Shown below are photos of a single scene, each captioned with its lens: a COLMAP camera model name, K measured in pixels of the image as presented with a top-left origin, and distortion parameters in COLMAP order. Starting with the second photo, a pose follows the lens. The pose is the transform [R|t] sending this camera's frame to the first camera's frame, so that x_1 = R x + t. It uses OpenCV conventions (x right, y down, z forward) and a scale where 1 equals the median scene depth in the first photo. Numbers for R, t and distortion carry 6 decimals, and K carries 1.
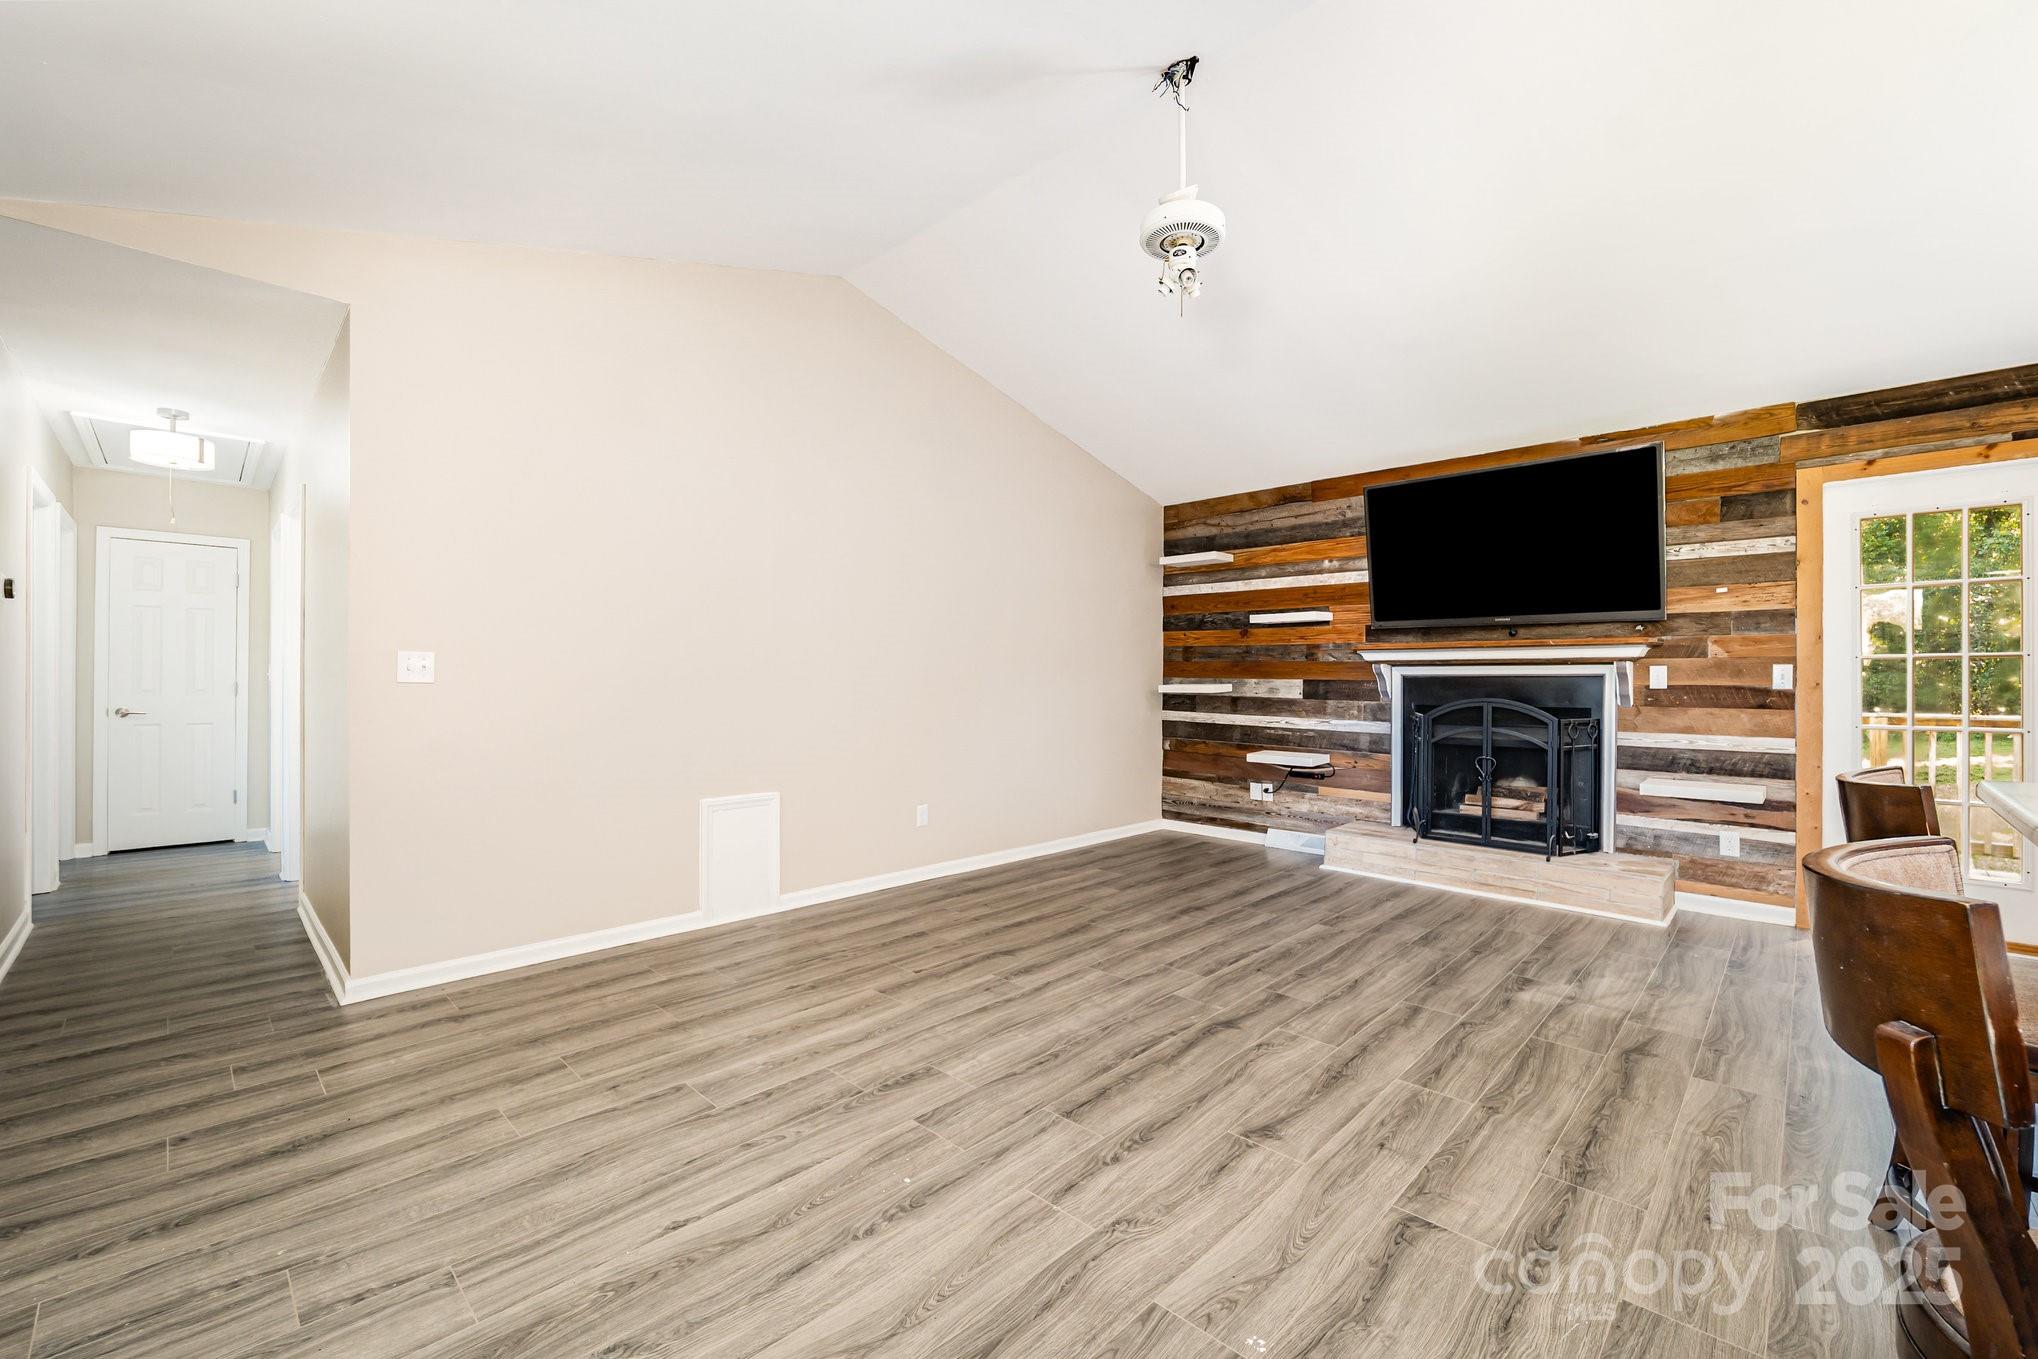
lens RADIAL K [[836.1, 0, 1001.5], [0, 836.1, 681.7], [0, 0, 1]] dist [-0.014258, 0.001063]
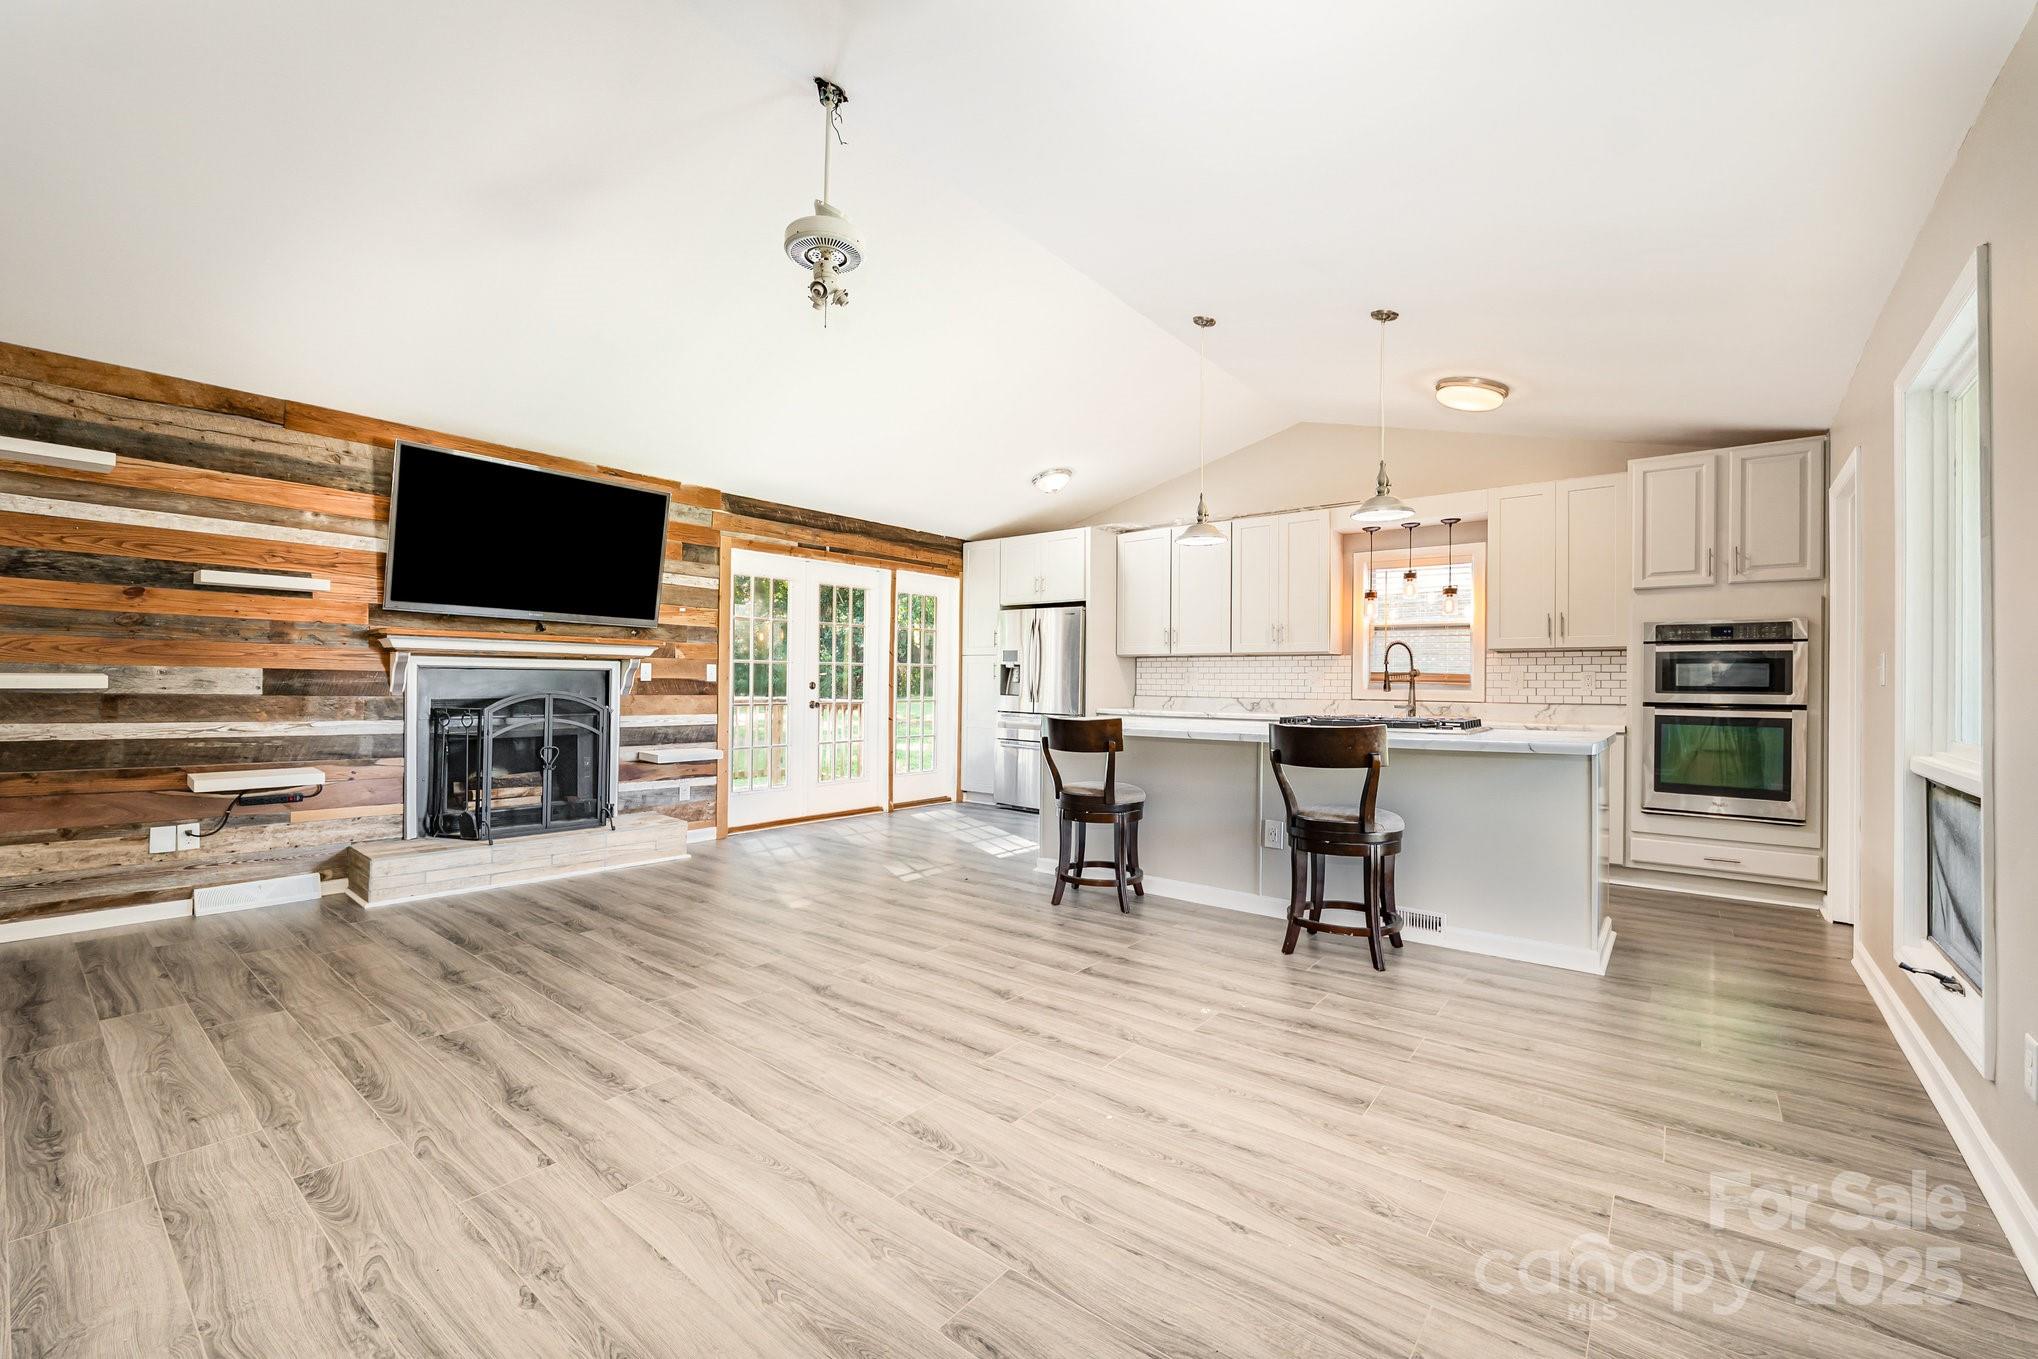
lens RADIAL K [[836.1, 0, 1021.3], [0, 836.1, 681.5], [0, 0, 1]] dist [-0.014258, 0.001063]
pose [[-0.109250, -0.001846, 0.994013, -0.605513], [-0.009894, 0.999951, 0.000769, 0.002751], [-0.993965, -0.009751, -0.109263, 0.616002]]
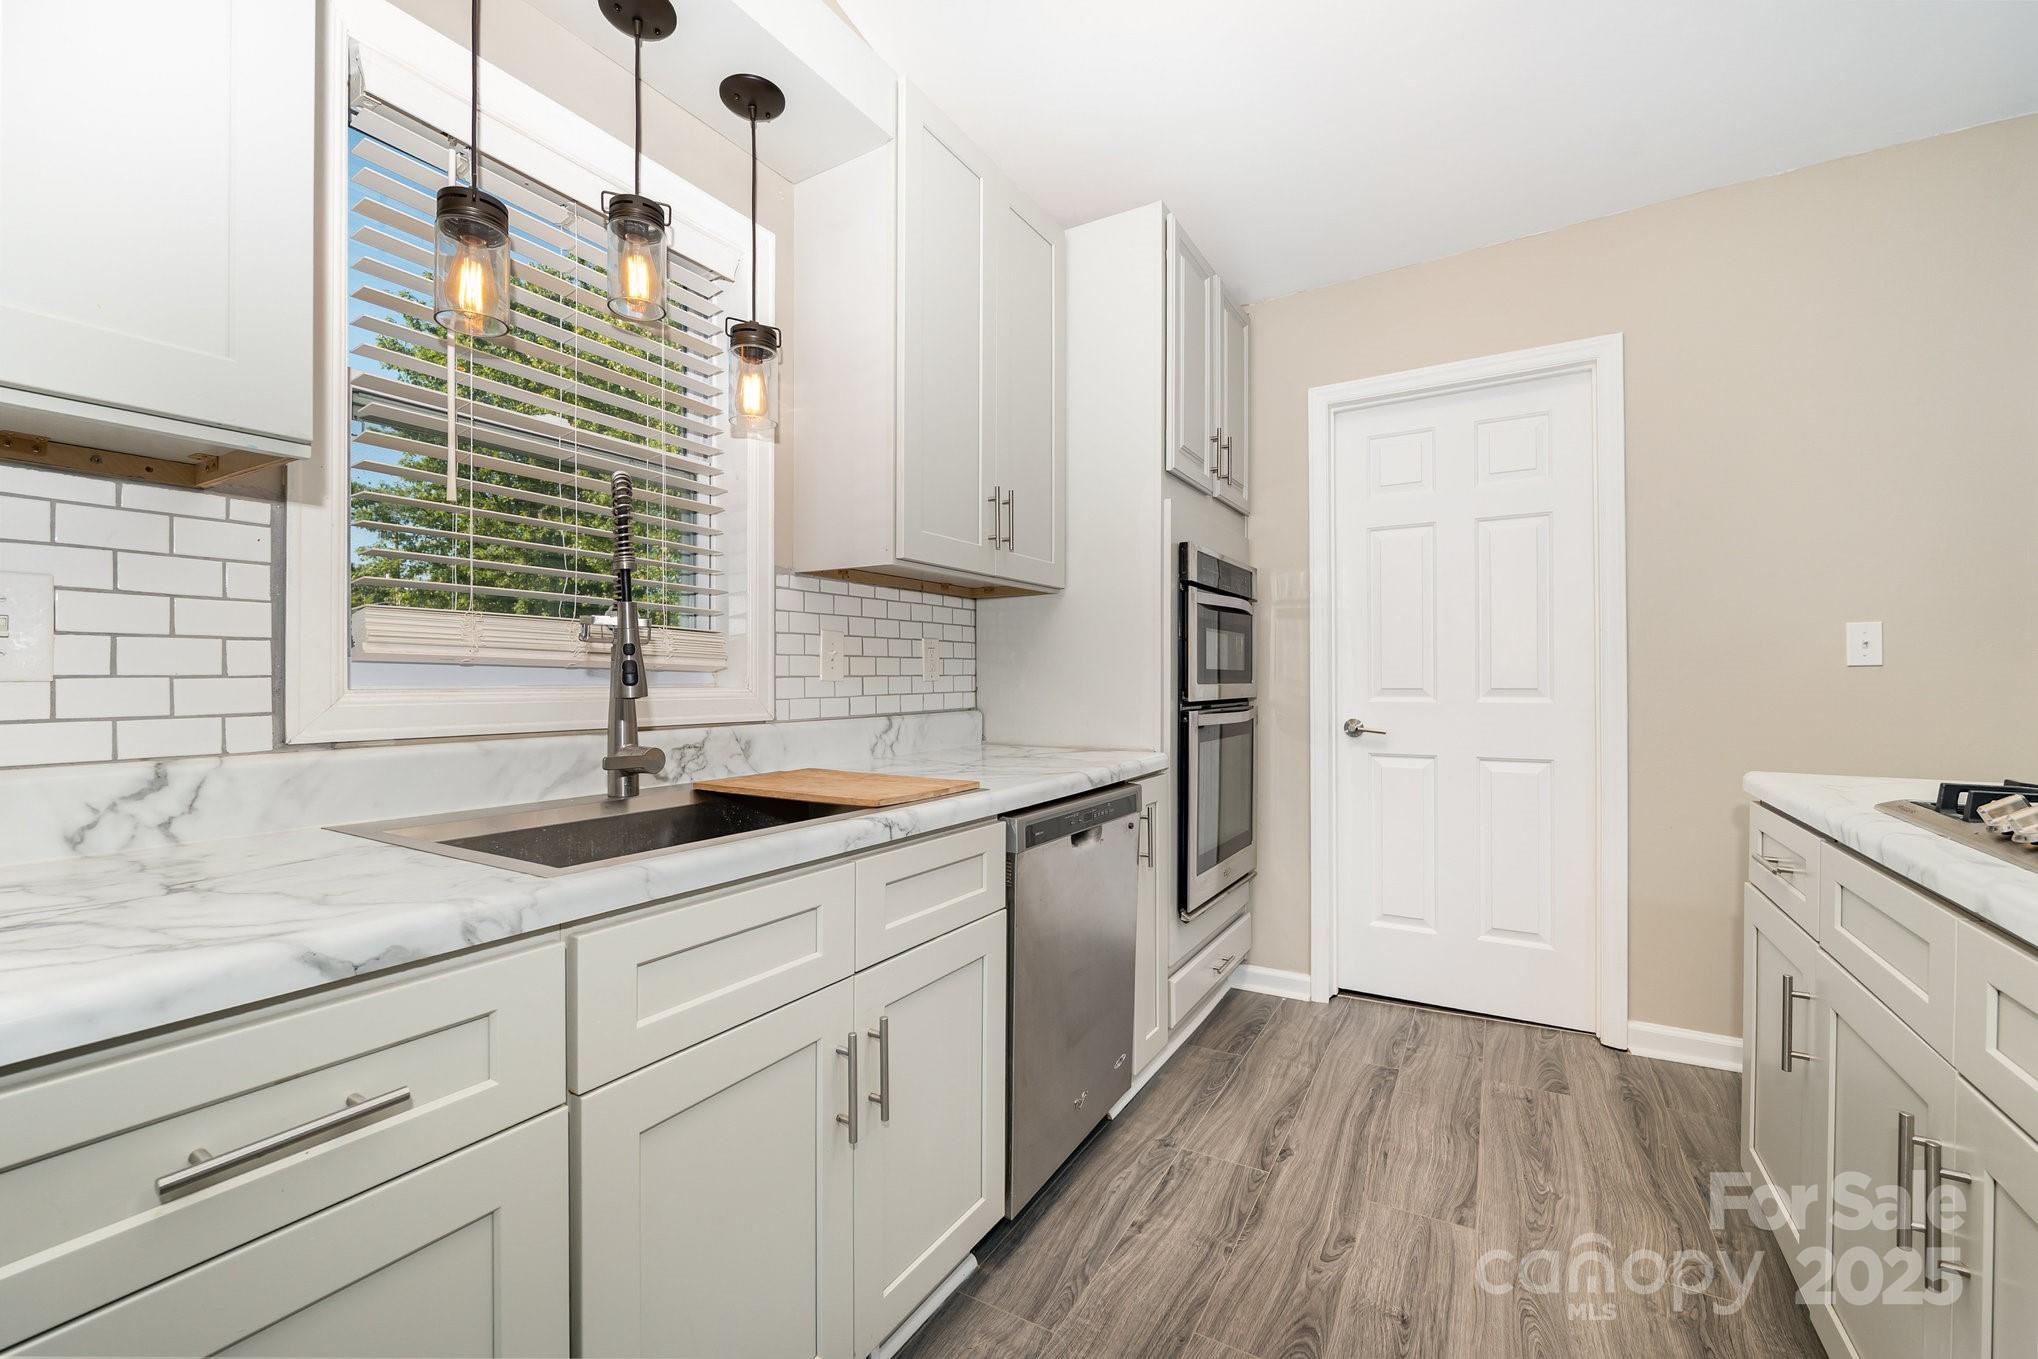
lens RADIAL K [[836.1, 0, 1009.9], [0, 836.1, 679.0], [0, 0, 1]] dist [-0.014258, 0.001063]
pose [[-0.970022, -0.000795, -0.243015, 0.769390], [-0.000490, 0.999999, -0.001318, 0.008626], [0.243015, -0.001159, -0.970022, 0.139563]]
